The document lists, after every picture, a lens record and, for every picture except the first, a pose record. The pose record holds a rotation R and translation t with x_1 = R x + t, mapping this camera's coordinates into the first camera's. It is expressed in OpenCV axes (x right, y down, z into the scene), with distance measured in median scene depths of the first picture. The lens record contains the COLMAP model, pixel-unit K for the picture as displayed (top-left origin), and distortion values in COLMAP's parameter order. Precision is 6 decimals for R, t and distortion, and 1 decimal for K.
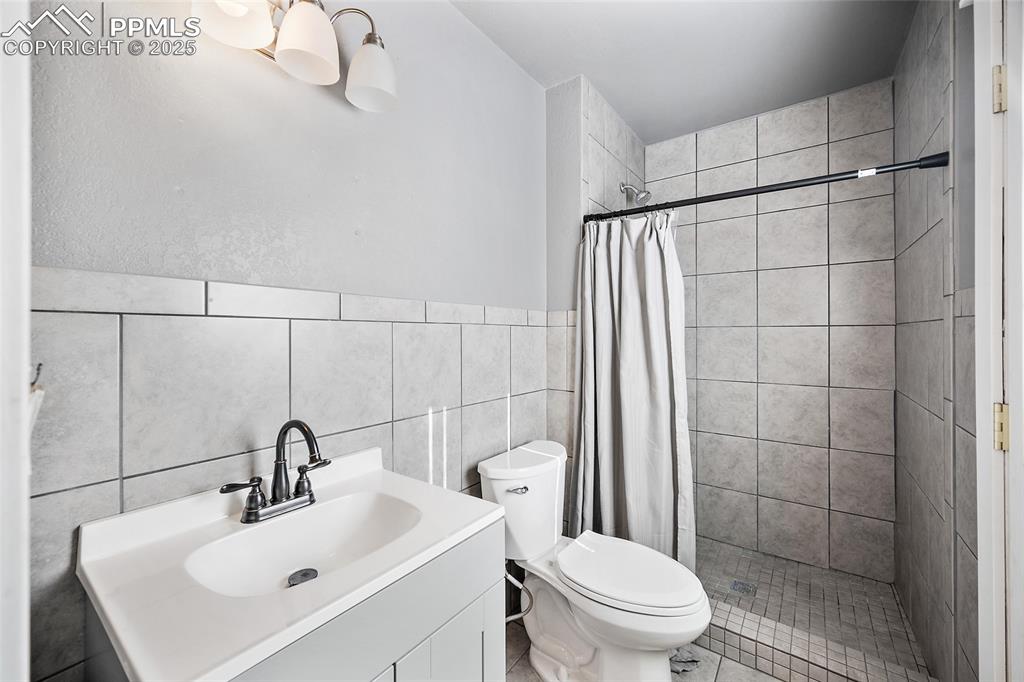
lens RADIAL K [[405.8, 0, 511.9], [0, 405.8, 336.5], [0, 0, 1]] dist [-0.006269, 0.000863]
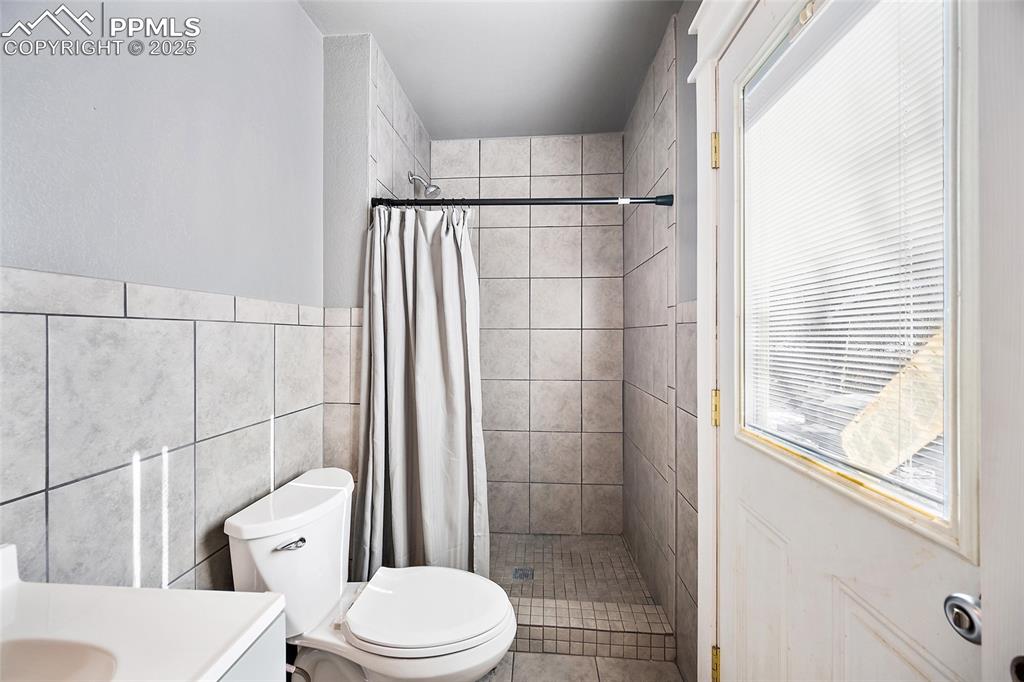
lens RADIAL K [[405.8, 0, 508.2], [0, 405.8, 335.2], [0, 0, 1]] dist [-0.006269, 0.000863]
pose [[0.850587, 0.002599, 0.525828, -0.030503], [0.000316, 0.999985, -0.005453, -0.002655], [-0.525834, 0.004805, 0.850574, 0.130331]]
